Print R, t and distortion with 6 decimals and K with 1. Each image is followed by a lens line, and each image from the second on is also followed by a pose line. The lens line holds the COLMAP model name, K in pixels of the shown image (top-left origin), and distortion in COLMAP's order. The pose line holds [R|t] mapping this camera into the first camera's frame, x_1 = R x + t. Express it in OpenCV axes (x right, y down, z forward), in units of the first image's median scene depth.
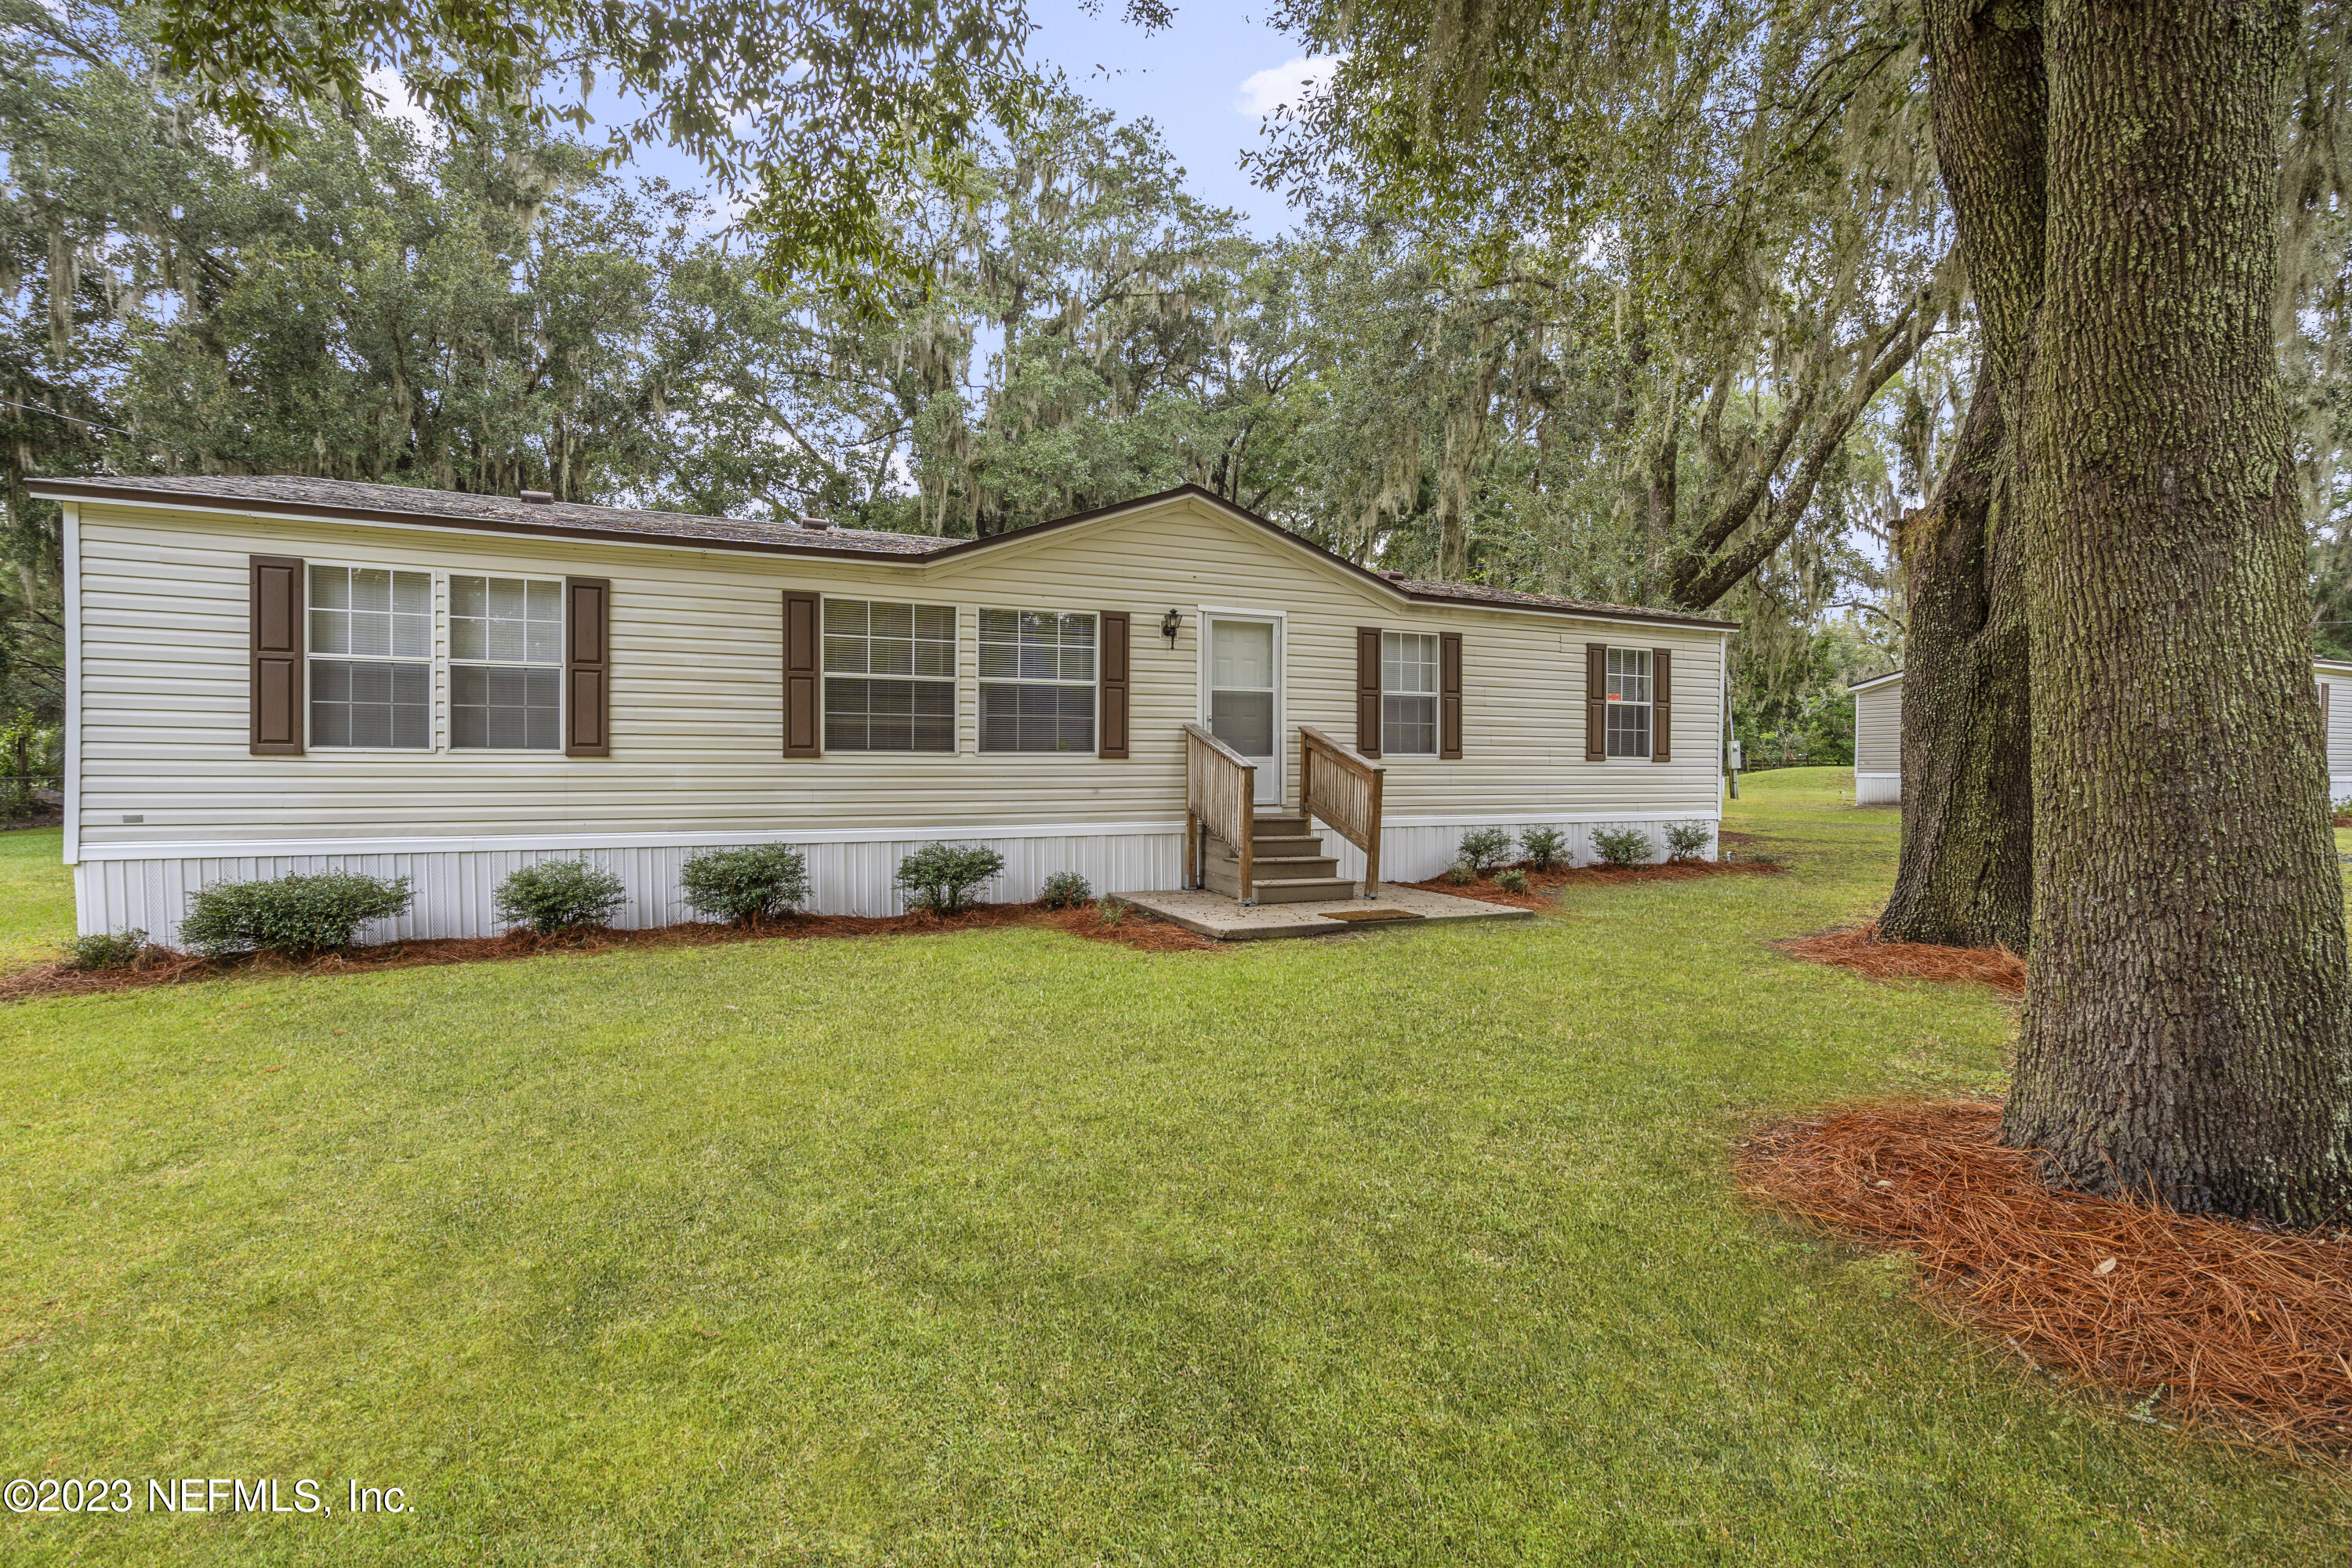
lens RADIAL K [[1073.6, 0, 1180.0], [0, 1073.6, 783.5], [0, 0, 1]] dist [-0.003522, 0.001754]
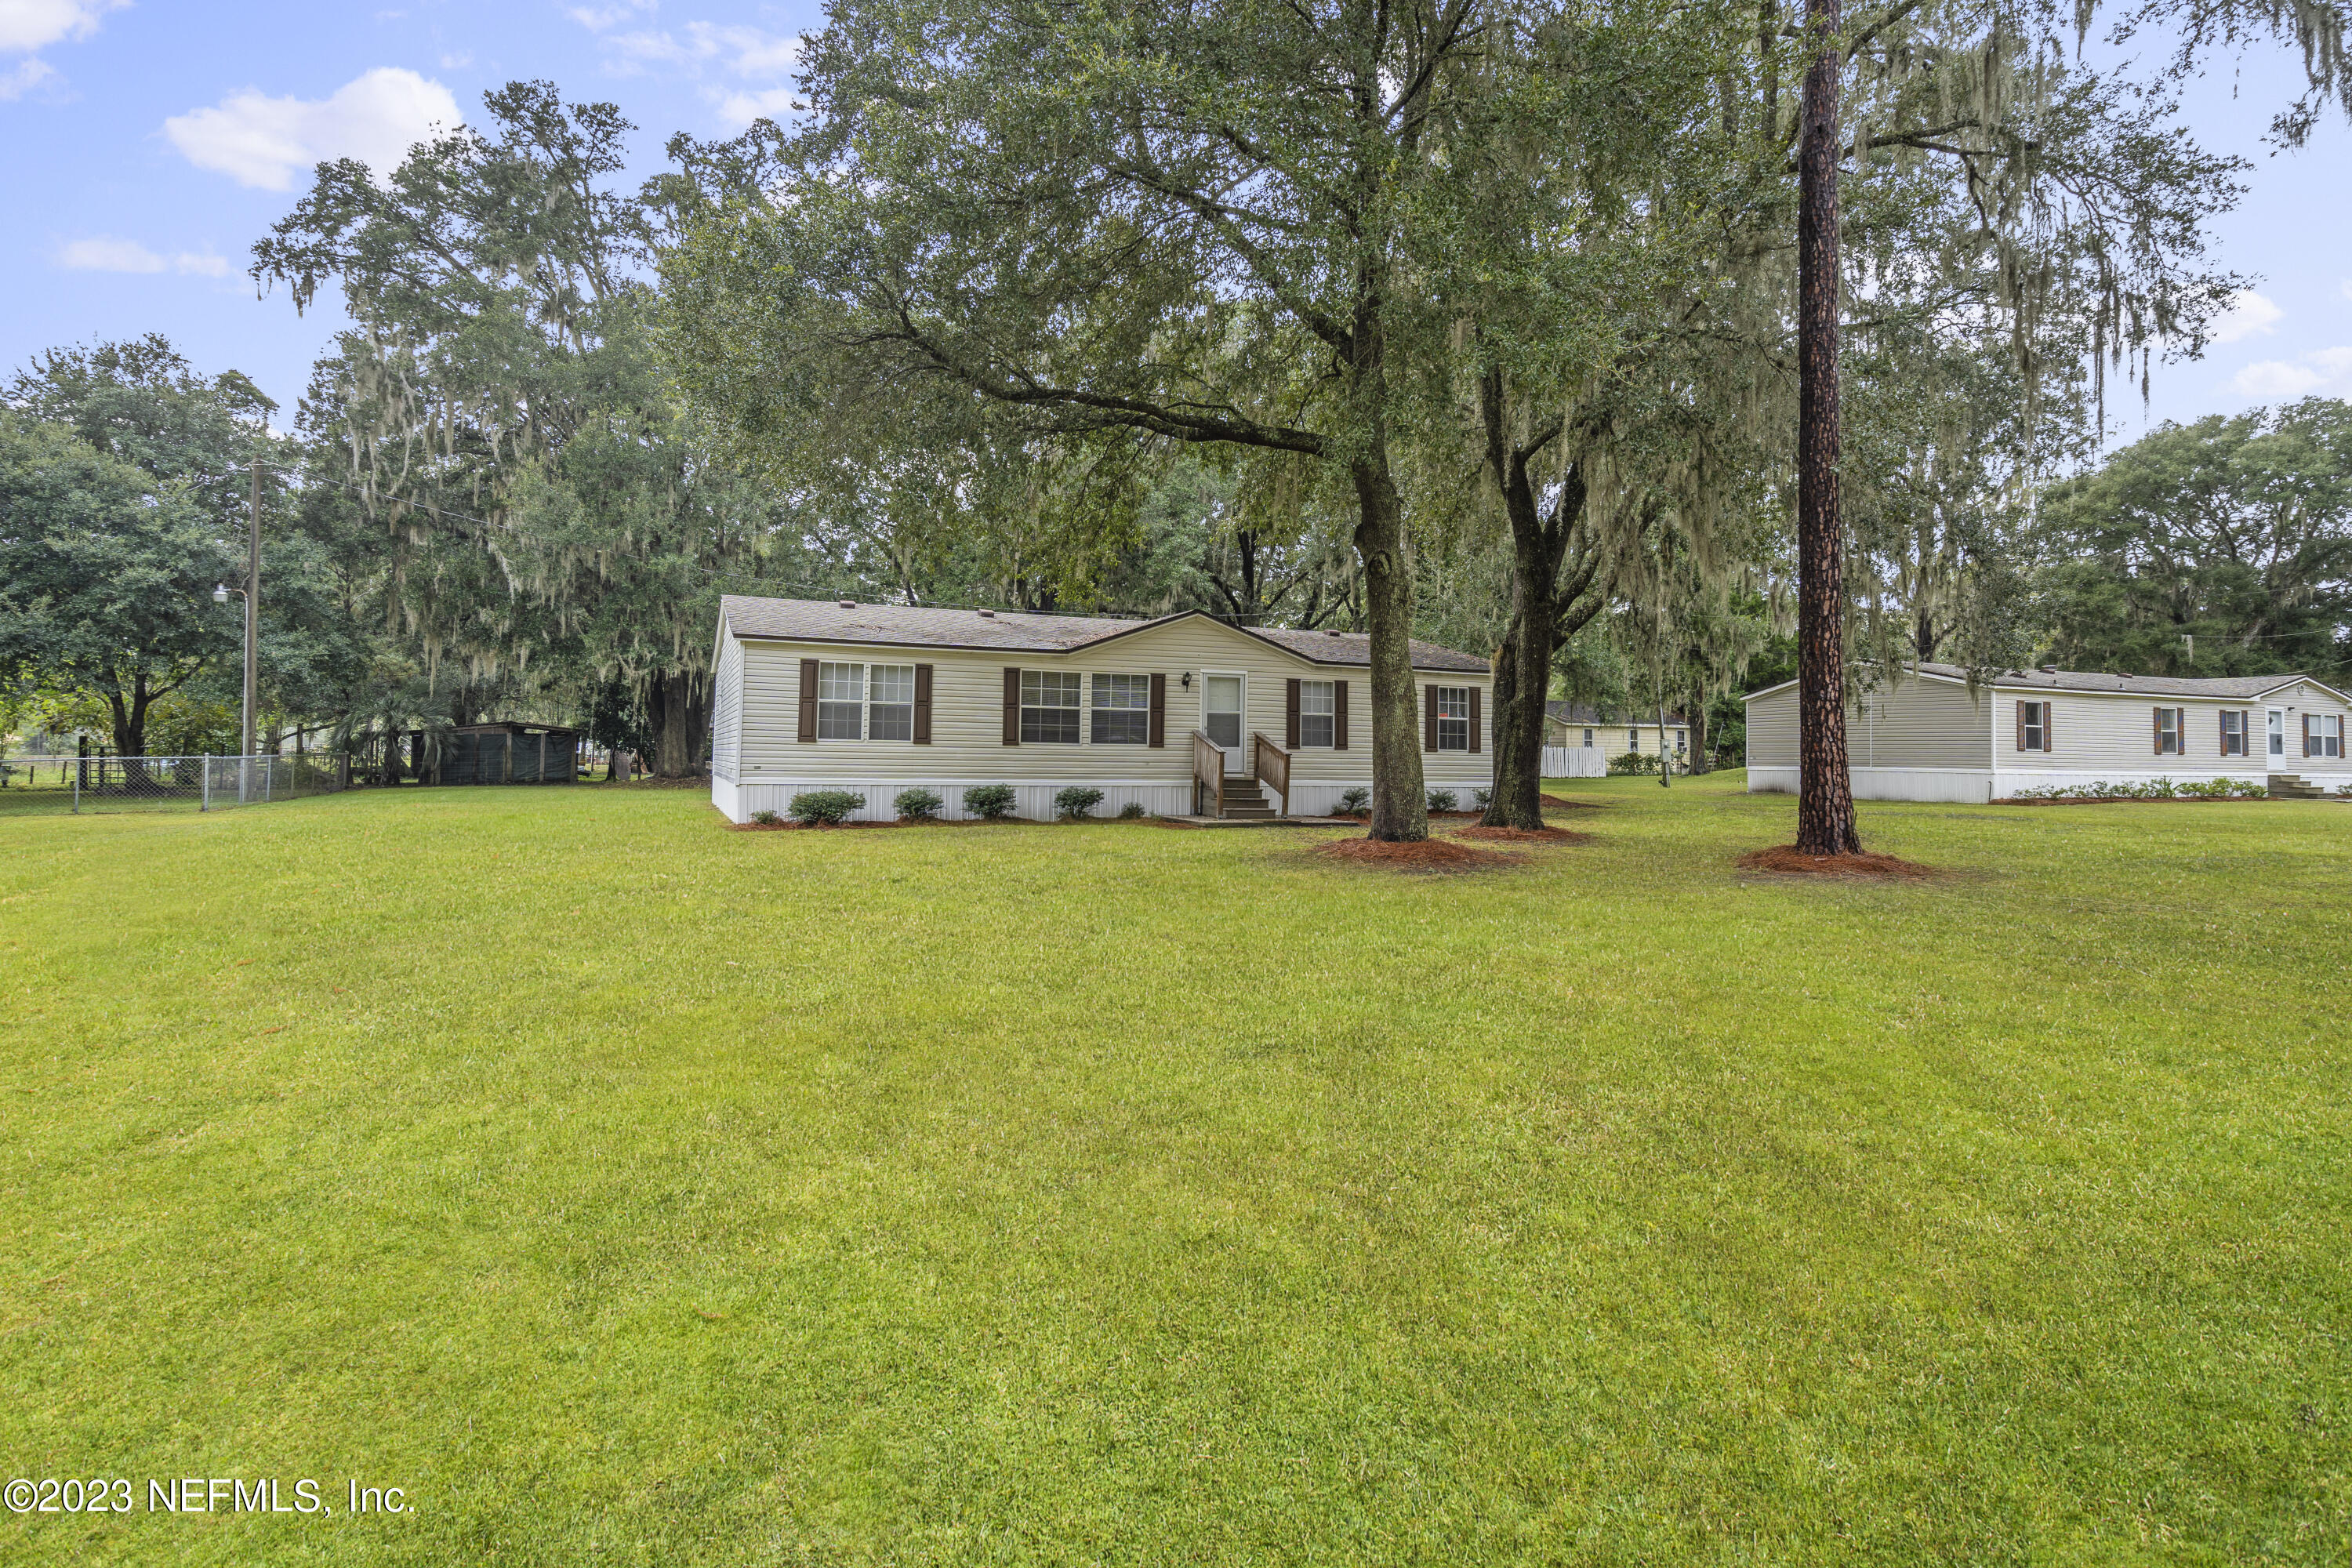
lens RADIAL K [[1216.2, 0, 1159.7], [0, 1216.2, 768.1], [0, 0, 1]] dist [-0.018527, -0.000846]
pose [[0.999200, 0.009665, -0.038814, 0.031479], [-0.010141, 0.999875, -0.012095, 0.041302], [0.038692, 0.012479, 0.999173, -1.235903]]
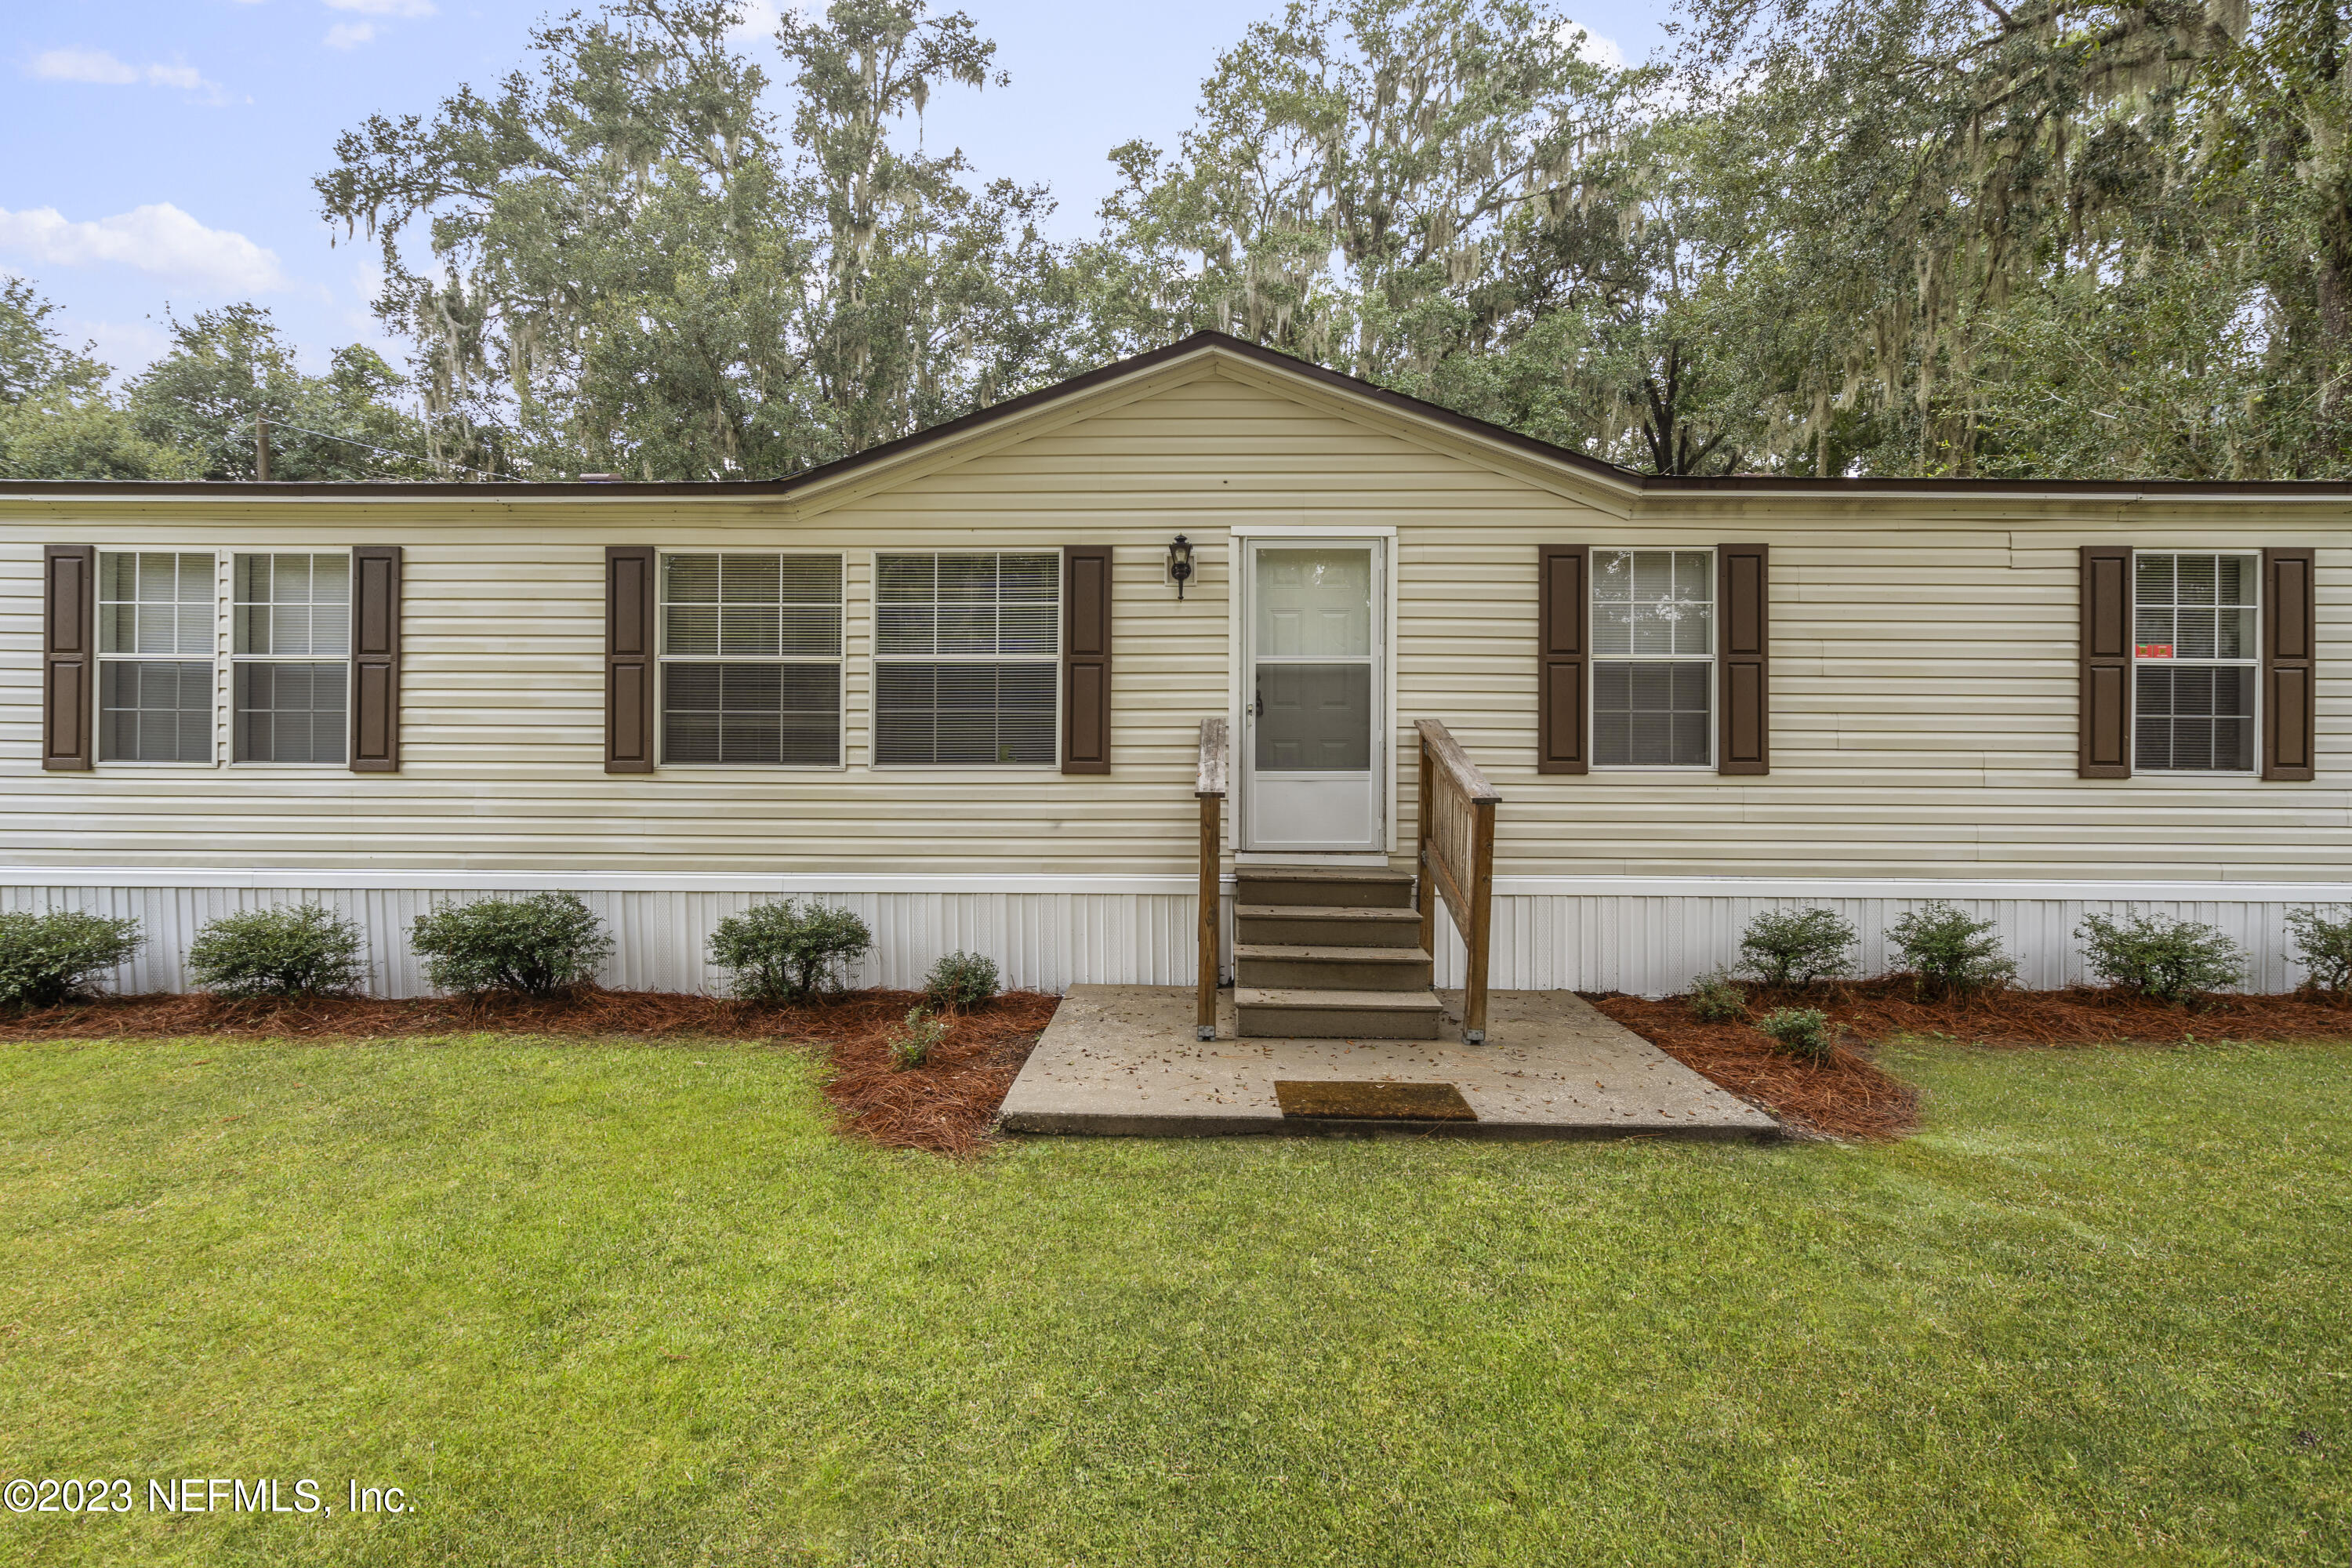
lens RADIAL K [[1073.6, 0, 1168.6], [0, 1073.6, 778.0], [0, 0, 1]] dist [-0.003522, 0.001754]
pose [[0.900971, 0.003009, -0.433869, 0.263366], [-0.010077, 0.999851, -0.013993, -0.012756], [0.433763, 0.016979, 0.900867, 0.445816]]
